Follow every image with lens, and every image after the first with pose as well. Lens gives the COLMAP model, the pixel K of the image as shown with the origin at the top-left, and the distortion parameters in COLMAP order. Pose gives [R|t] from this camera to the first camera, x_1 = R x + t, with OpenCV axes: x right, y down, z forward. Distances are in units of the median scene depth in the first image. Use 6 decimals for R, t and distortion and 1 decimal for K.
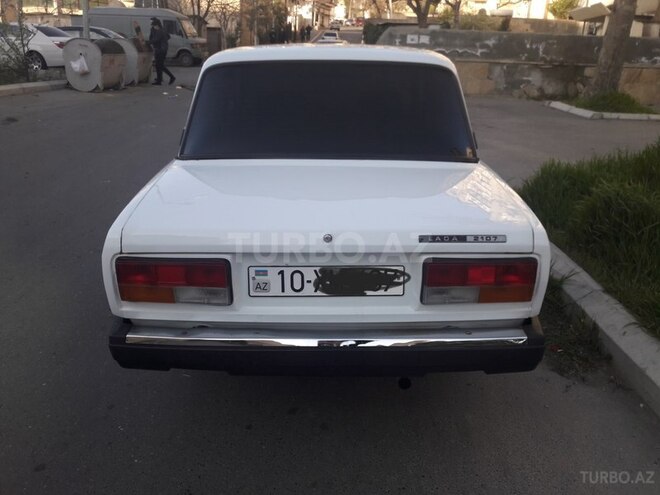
lens RADIAL K [[555.1, 0, 334.1], [0, 555.1, 247.4], [0, 0, 1]] dist [0.013942, -0.014259]
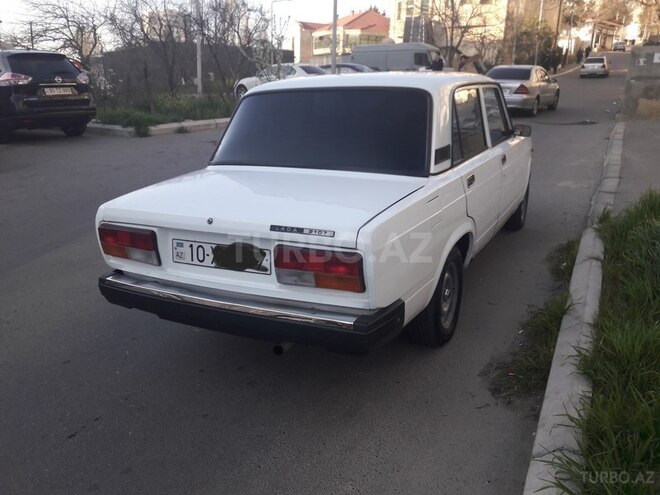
lens RADIAL K [[555.1, 0, 334.1], [0, 555.1, 247.4], [0, 0, 1]] dist [0.013942, -0.014259]
pose [[0.884700, 0.097681, -0.455812, 0.805144], [-0.118878, 0.992746, -0.017989, 0.031507], [0.450749, 0.070101, 0.889894, -0.033090]]
